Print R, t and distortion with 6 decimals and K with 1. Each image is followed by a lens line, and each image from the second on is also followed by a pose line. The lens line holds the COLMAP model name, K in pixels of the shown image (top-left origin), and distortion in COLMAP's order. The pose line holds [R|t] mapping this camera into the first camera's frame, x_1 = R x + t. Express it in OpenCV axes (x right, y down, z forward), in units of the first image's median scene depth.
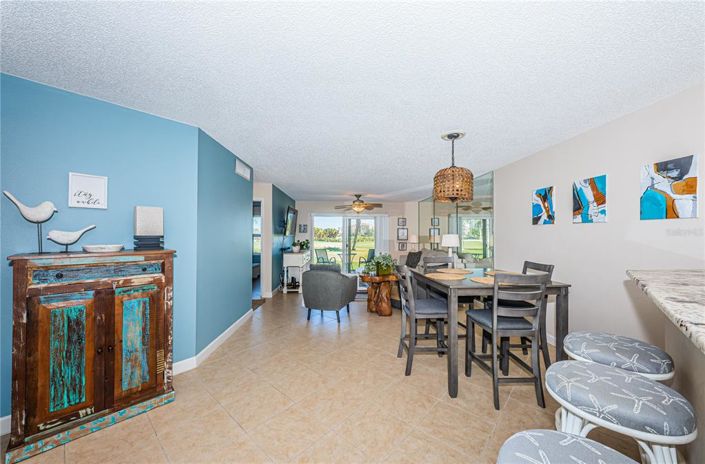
lens RADIAL K [[256.4, 0, 351.8], [0, 256.4, 231.3], [0, 0, 1]] dist [0.002055, -0.000264]
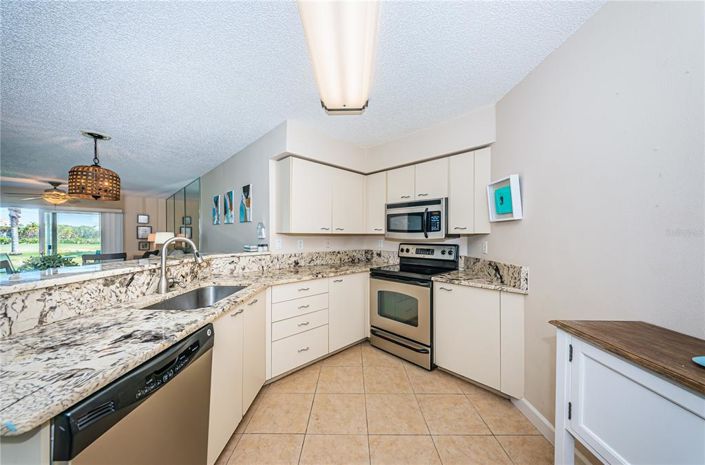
lens RADIAL K [[239.3, 0, 352.3], [0, 239.3, 236.9], [0, 0, 1]] dist [0.005440, -0.001884]
pose [[0.734678, -0.007064, 0.678379, 0.497824], [-0.008734, 0.999764, 0.019869, 0.009123], [-0.678360, -0.020522, 0.734443, -0.430177]]
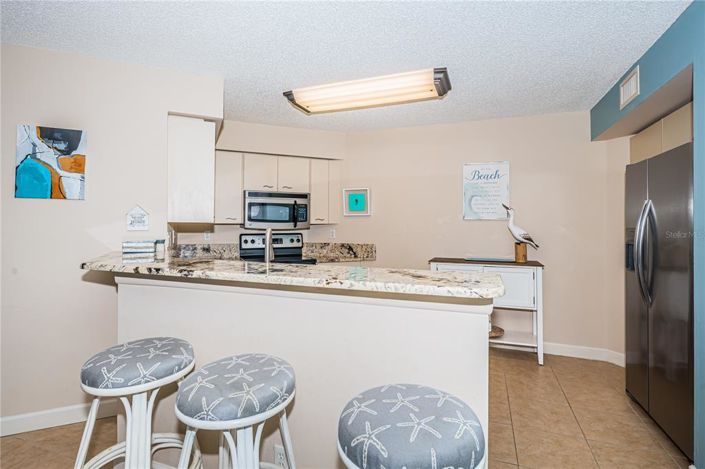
lens RADIAL K [[348.0, 0, 343.3], [0, 348.0, 220.1], [0, 0, 1]] dist [0.004117, 0.001981]
pose [[-0.359902, 0.007592, 0.932959, -0.105372], [-0.015519, 0.999780, -0.014122, 0.015114], [-0.932861, -0.019562, -0.359705, 0.383168]]
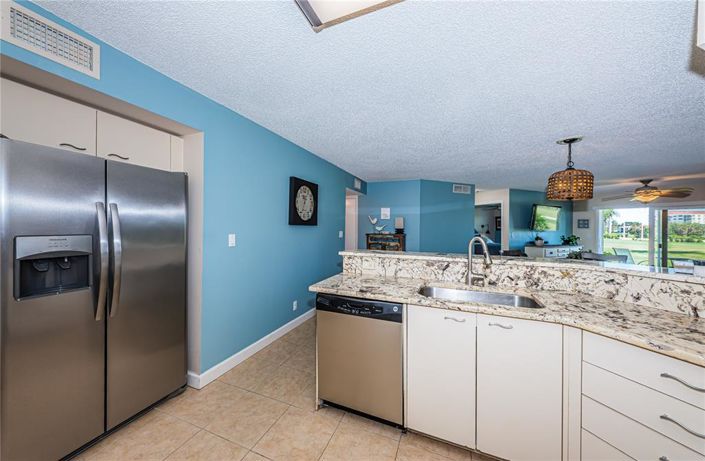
lens RADIAL K [[246.7, 0, 352.3], [0, 246.7, 226.3], [0, 0, 1]] dist [0.006443, 0.000117]
pose [[0.354141, -0.002255, -0.935189, 1.066502], [0.001077, 0.999997, -0.002004, -0.001860], [0.935191, -0.000297, 0.354143, -0.257216]]
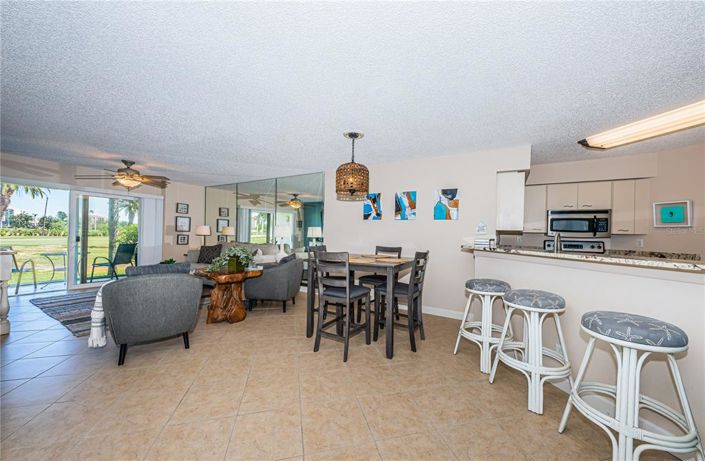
lens RADIAL K [[253.7, 0, 358.7], [0, 253.7, 231.6], [0, 0, 1]] dist [0.002202, -0.000665]
pose [[0.541452, 0.018463, 0.840529, -0.514138], [-0.034601, 0.999401, 0.000336, 0.045716], [-0.840019, -0.029265, 0.541767, 0.373738]]
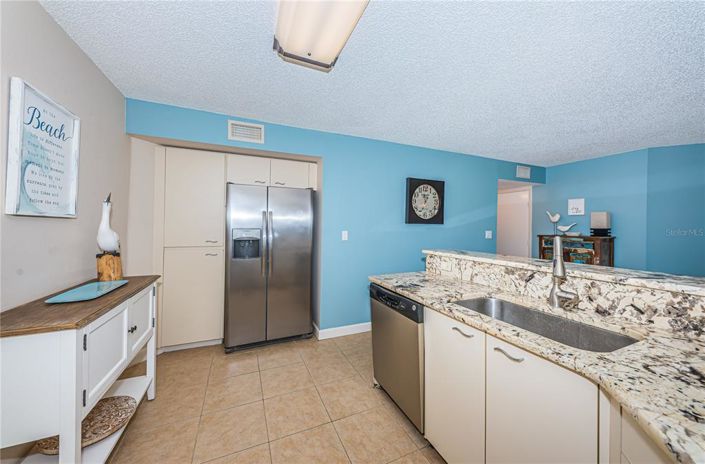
lens RADIAL K [[256.4, 0, 352.0], [0, 256.4, 223.1], [0, 0, 1]] dist [0.002055, -0.000264]
pose [[-0.399773, -0.016177, -0.916472, 1.146970], [-0.000415, 0.999847, -0.017468, 0.008429], [0.916614, -0.006603, -0.399718, 0.120430]]
